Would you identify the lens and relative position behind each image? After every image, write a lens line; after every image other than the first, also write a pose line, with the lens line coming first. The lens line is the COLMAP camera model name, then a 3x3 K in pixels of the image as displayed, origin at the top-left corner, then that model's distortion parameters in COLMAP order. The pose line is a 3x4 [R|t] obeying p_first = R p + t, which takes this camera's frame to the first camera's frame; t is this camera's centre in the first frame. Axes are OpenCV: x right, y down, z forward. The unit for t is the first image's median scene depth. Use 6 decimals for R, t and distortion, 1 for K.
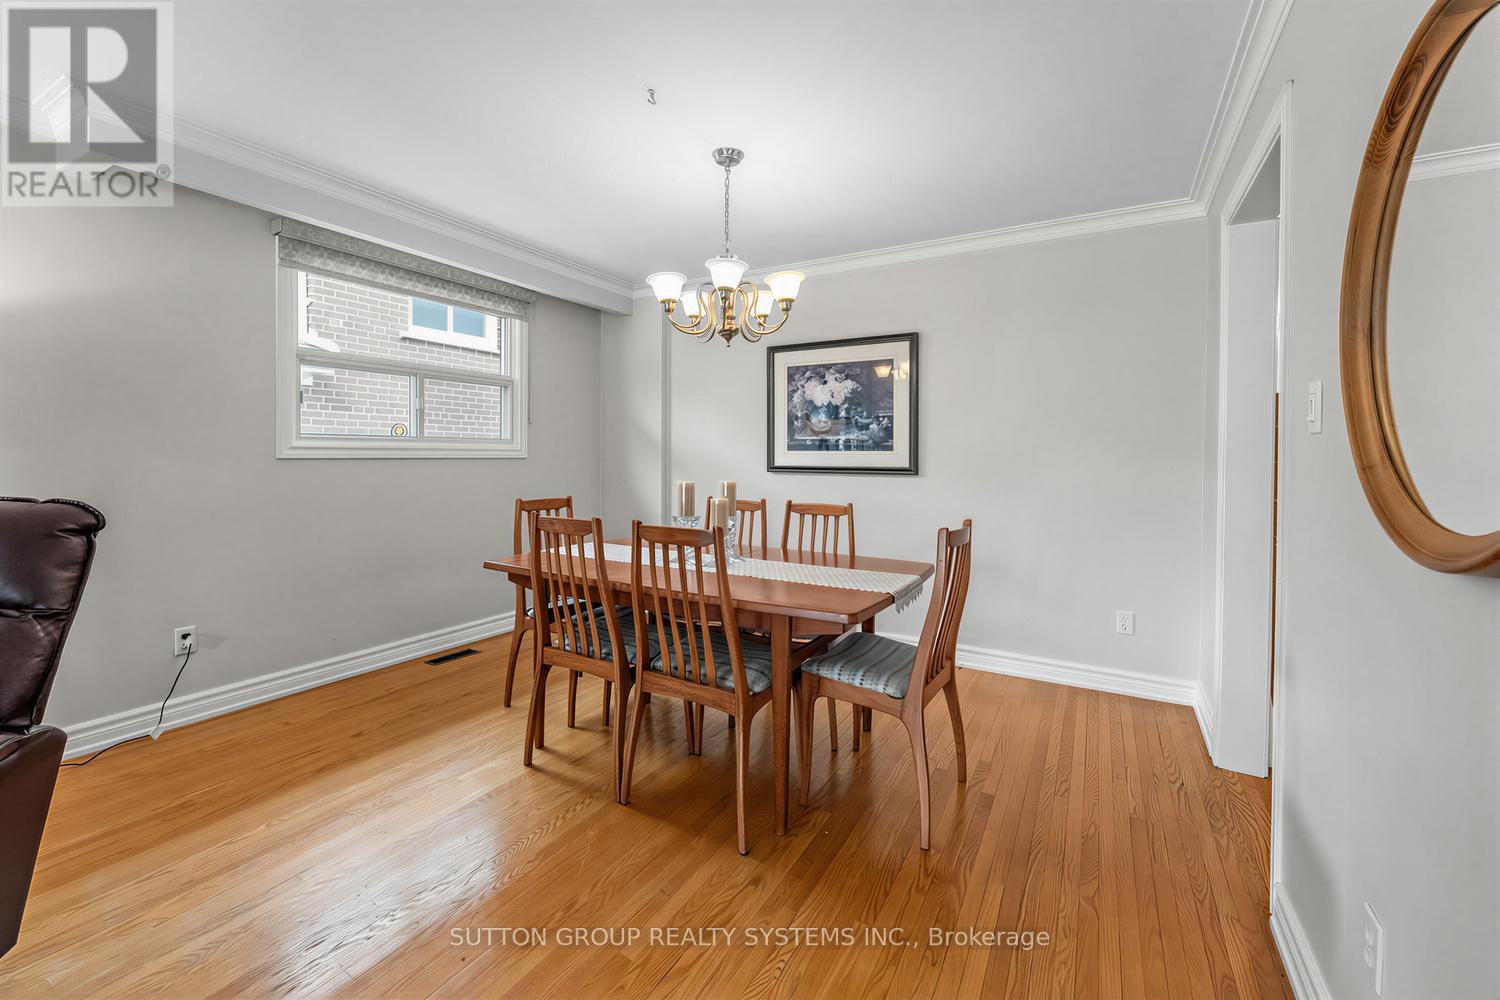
lens RADIAL K [[615.7, 0, 736.5], [0, 615.7, 465.8], [0, 0, 1]] dist [-0.001133, -0.000480]
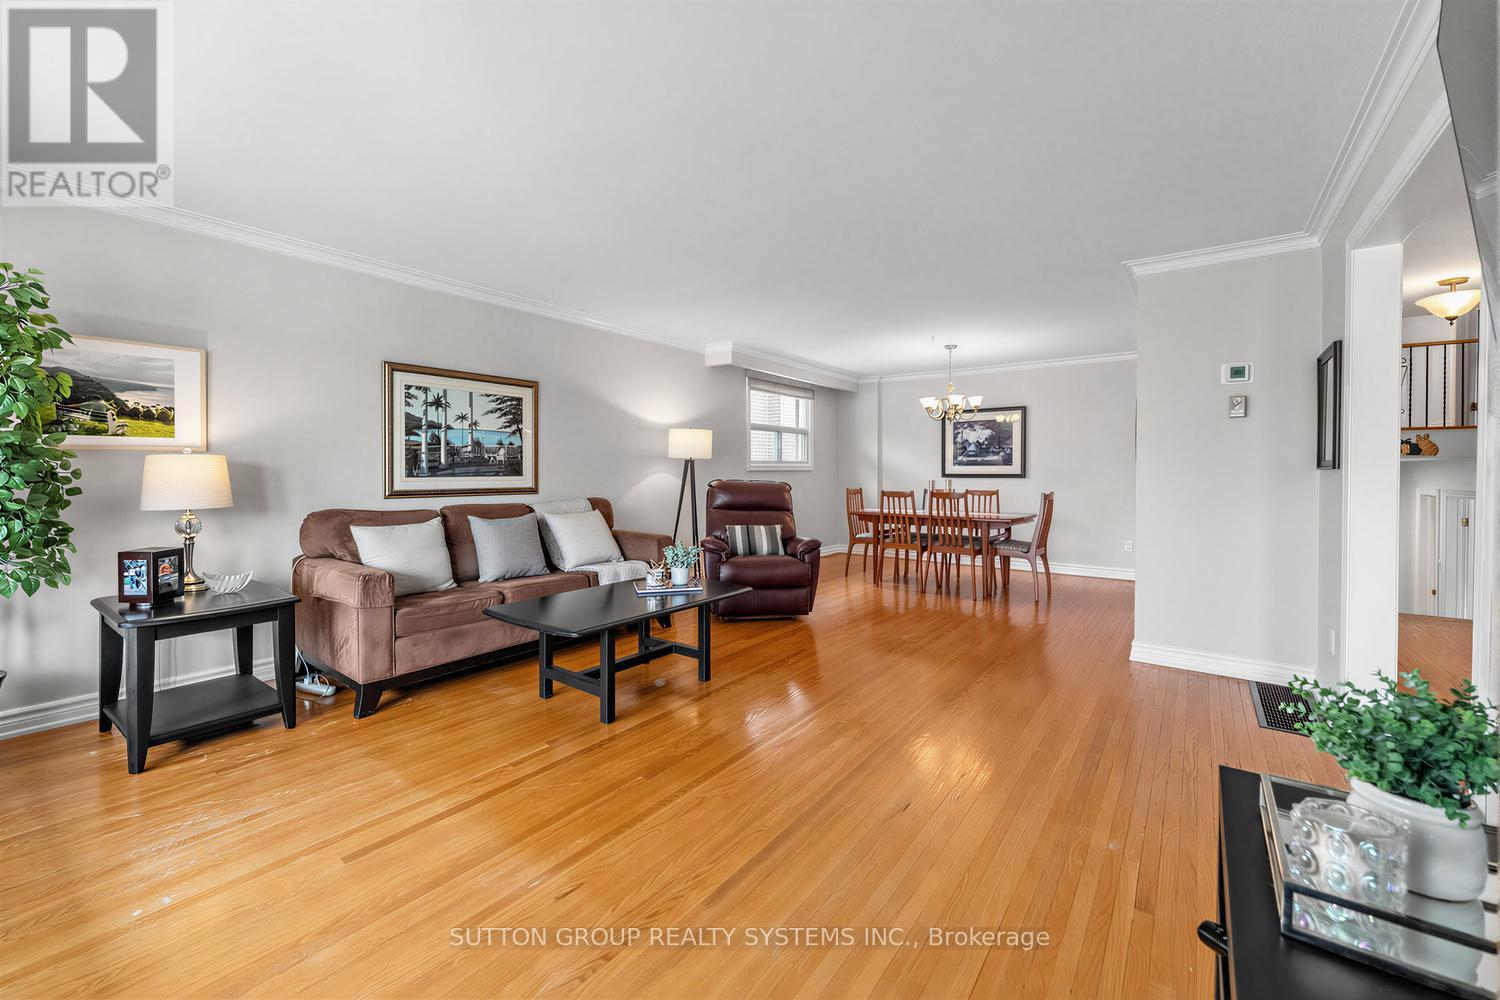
lens RADIAL K [[615.7, 0, 749.7], [0, 615.7, 486.2], [0, 0, 1]] dist [-0.001133, -0.000480]
pose [[0.995599, -0.004161, -0.093624, -0.403109], [0.005231, 0.999924, 0.011193, 0.015348], [0.093571, -0.011633, 0.995545, -1.054246]]
